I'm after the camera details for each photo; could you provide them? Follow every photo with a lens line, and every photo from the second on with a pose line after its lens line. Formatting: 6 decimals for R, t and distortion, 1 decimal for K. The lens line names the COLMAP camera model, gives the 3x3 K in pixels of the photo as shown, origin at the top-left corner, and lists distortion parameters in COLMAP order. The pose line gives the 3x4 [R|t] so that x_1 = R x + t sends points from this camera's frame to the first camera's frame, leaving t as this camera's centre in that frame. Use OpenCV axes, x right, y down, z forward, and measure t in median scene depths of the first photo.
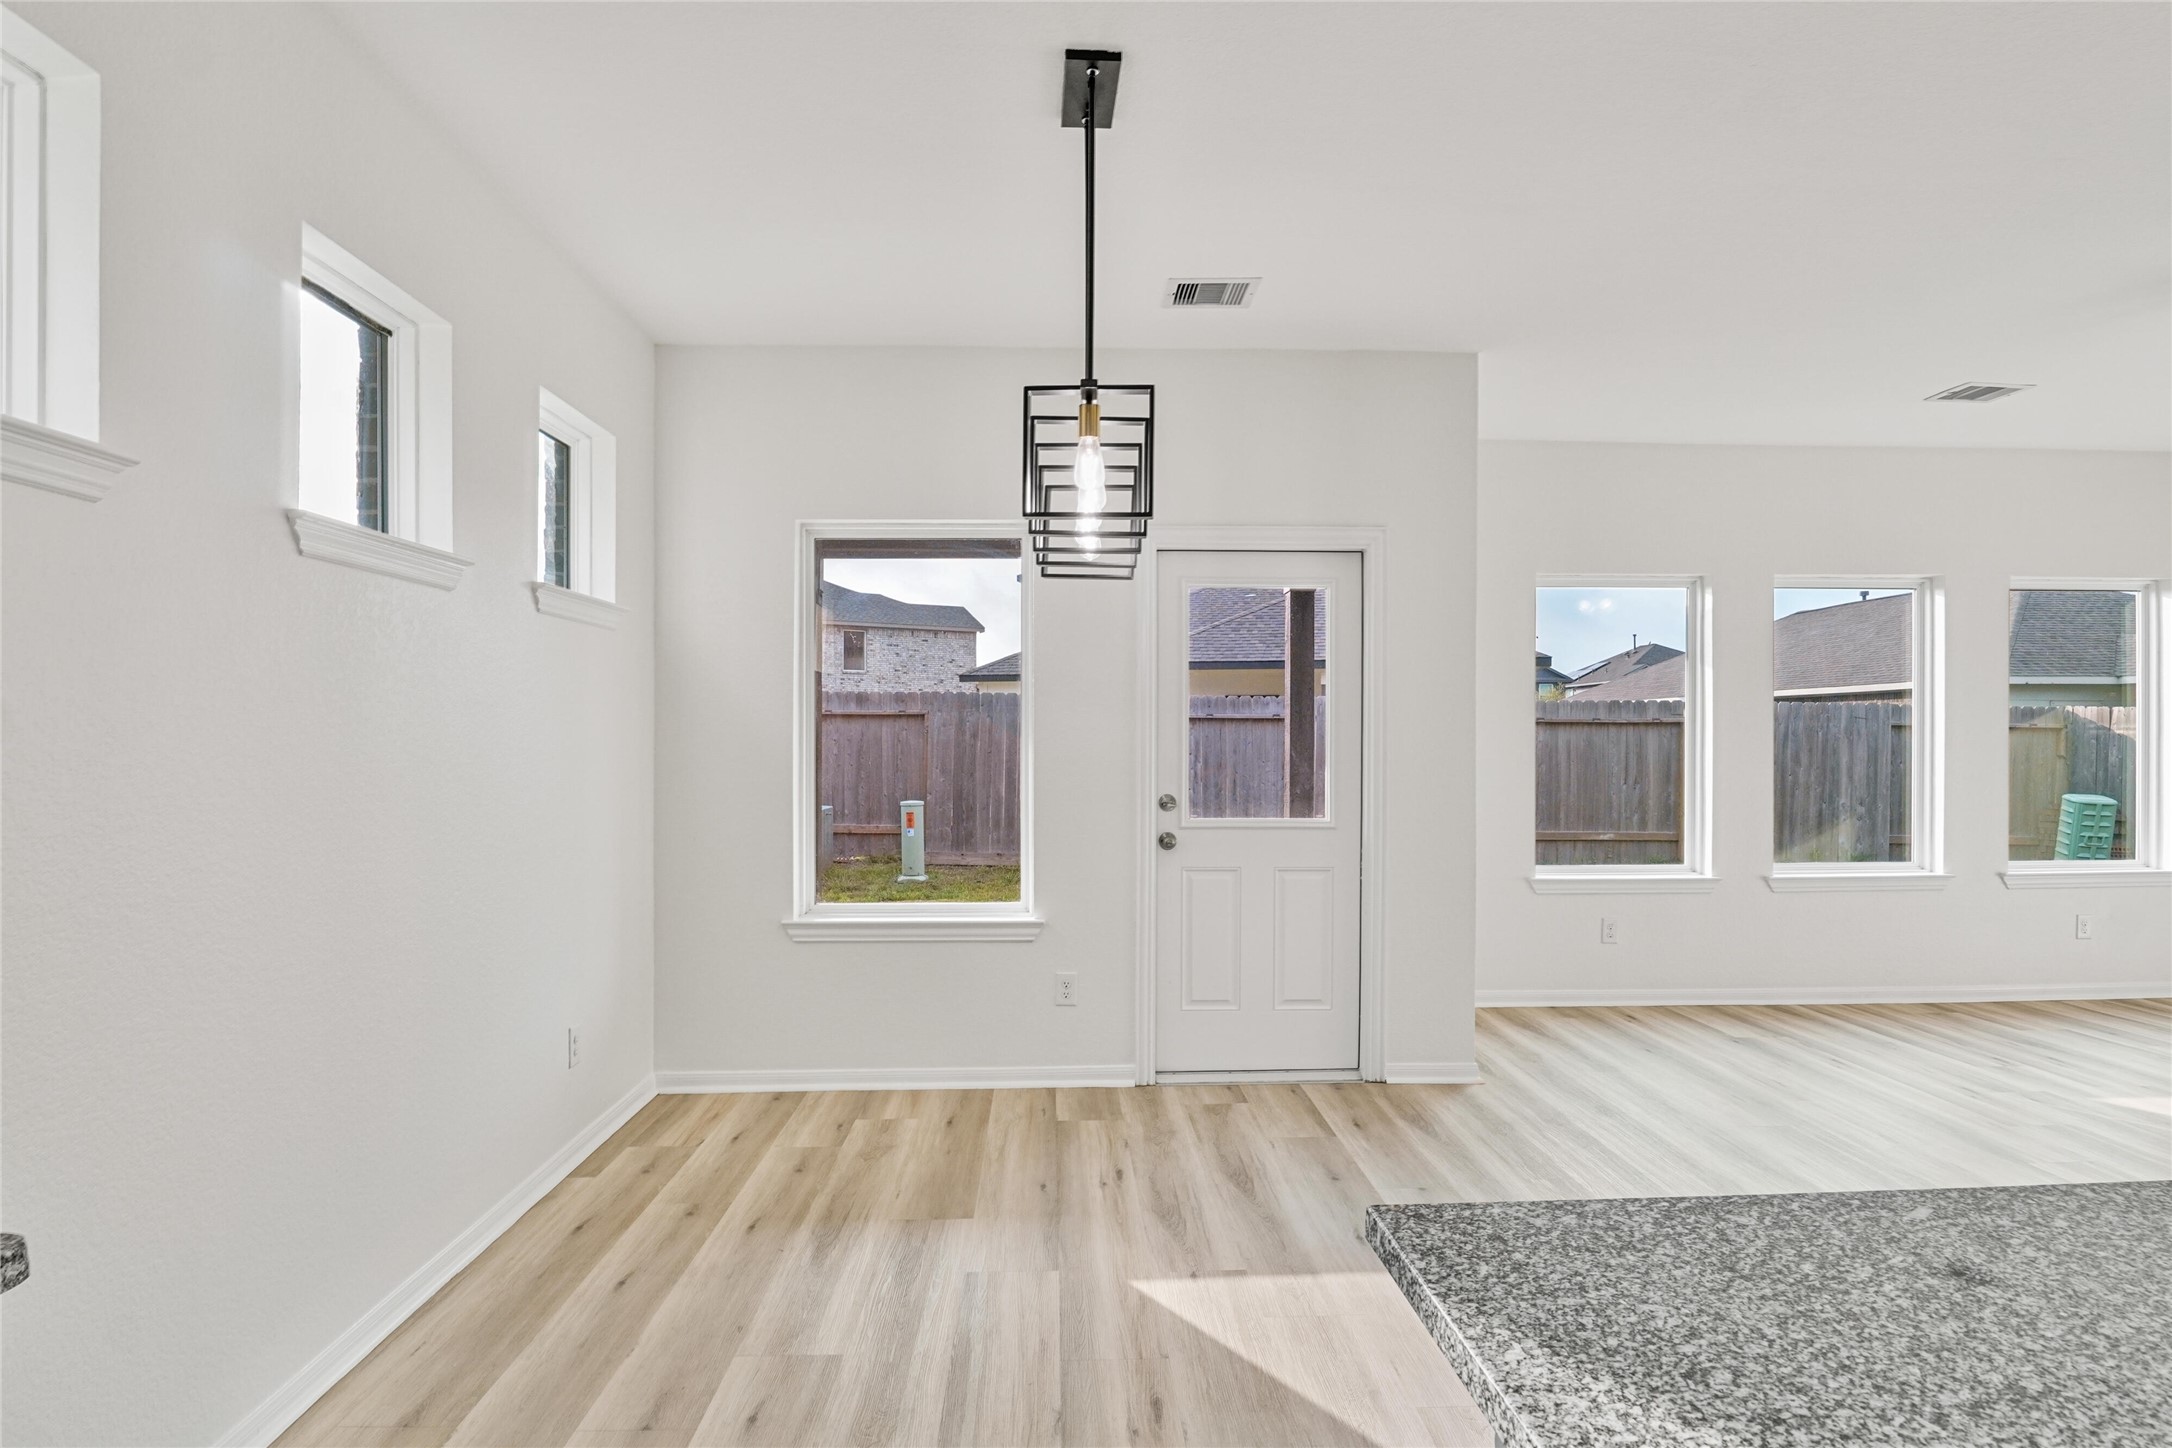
lens RADIAL K [[1163.0, 0, 1096.8], [0, 1163.0, 742.3], [0, 0, 1]] dist [-0.021043, -0.000356]
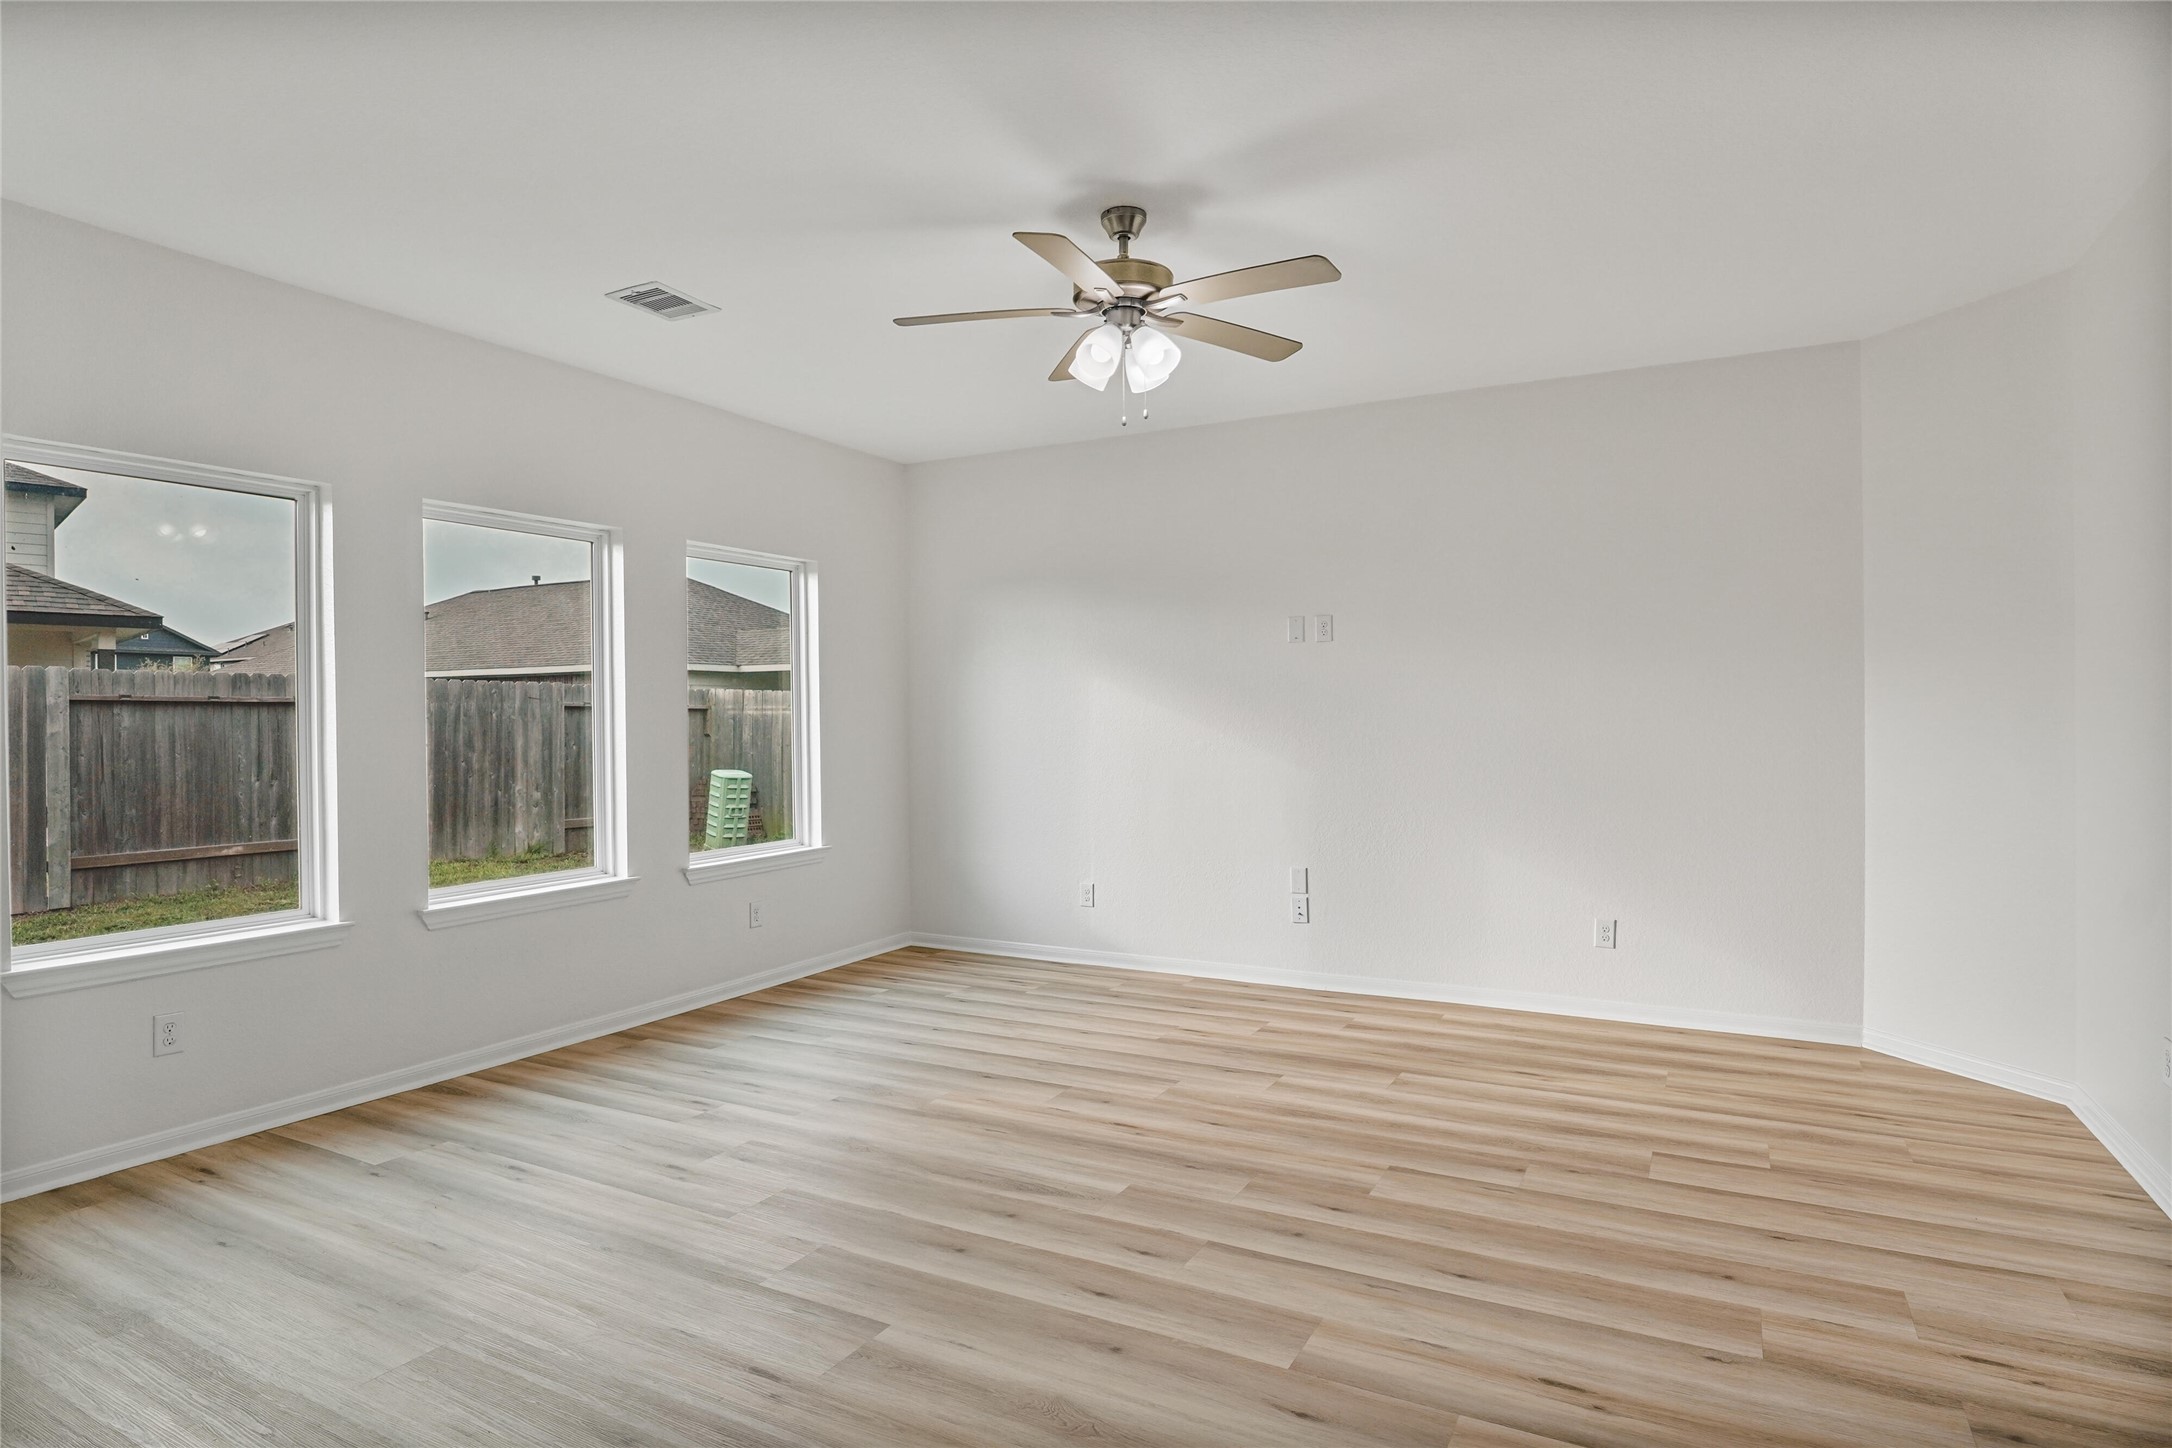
lens RADIAL K [[1163.0, 0, 1096.8], [0, 1163.0, 742.3], [0, 0, 1]] dist [-0.021043, -0.000356]
pose [[0.508707, -0.023713, 0.860613, 0.138244], [0.009594, 0.999715, 0.021875, -0.002771], [-0.860886, -0.002871, 0.508790, 0.207605]]
